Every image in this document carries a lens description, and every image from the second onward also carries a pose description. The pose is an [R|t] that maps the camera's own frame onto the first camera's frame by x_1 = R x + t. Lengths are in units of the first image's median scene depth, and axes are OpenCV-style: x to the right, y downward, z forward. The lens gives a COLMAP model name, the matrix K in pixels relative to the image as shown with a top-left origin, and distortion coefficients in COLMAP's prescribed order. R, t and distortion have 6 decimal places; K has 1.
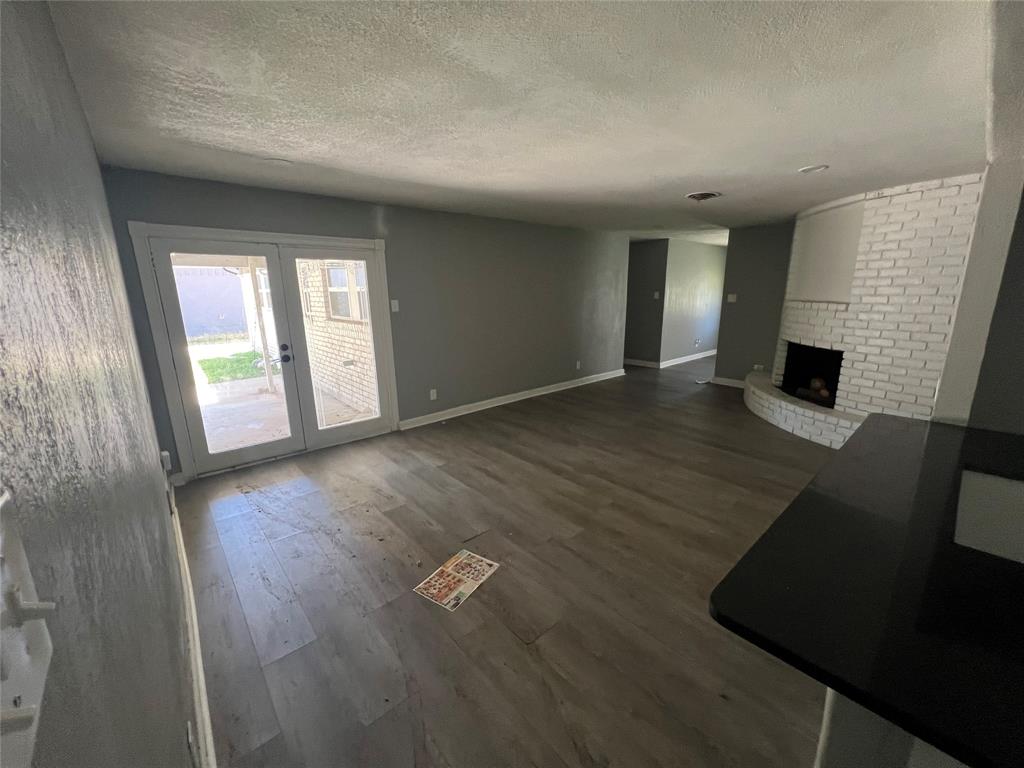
lens RADIAL K [[409.2, 0, 511.6], [0, 409.2, 382.8], [0, 0, 1]] dist [-0.001027, 0.000040]
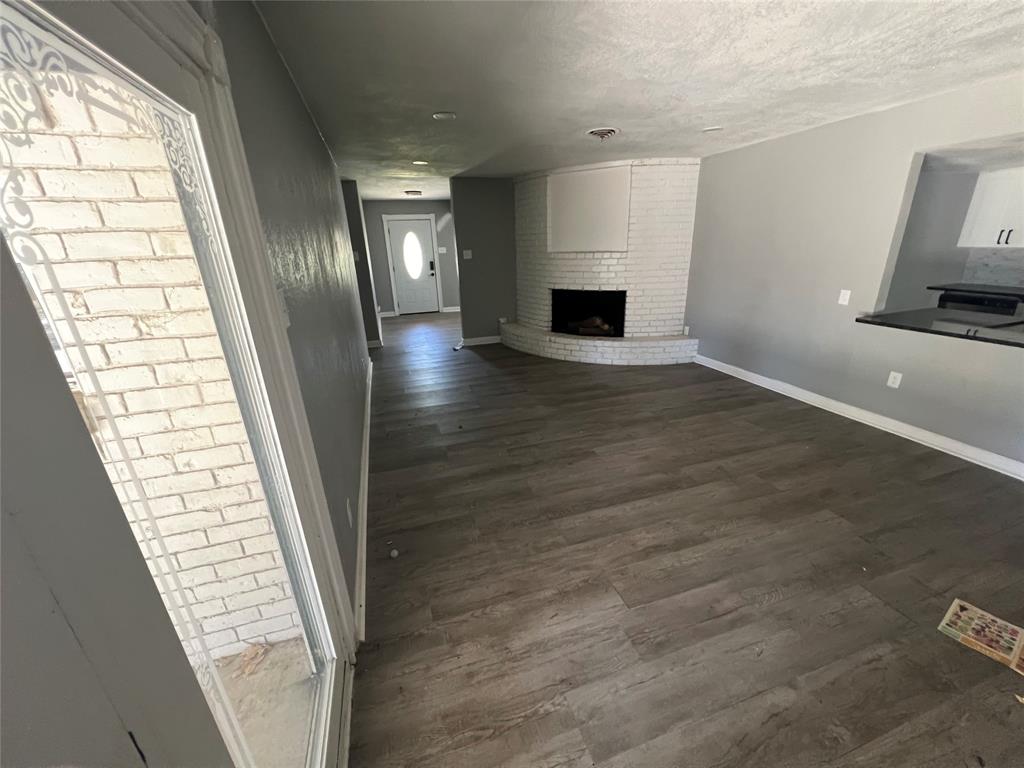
lens RADIAL K [[409.2, 0, 512.6], [0, 409.2, 385.5], [0, 0, 1]] dist [-0.001027, 0.000040]
pose [[0.405577, -0.314211, 0.858358, -0.541393], [0.233840, 0.943478, 0.234880, -0.188083], [-0.883644, 0.105456, 0.456128, 0.801420]]
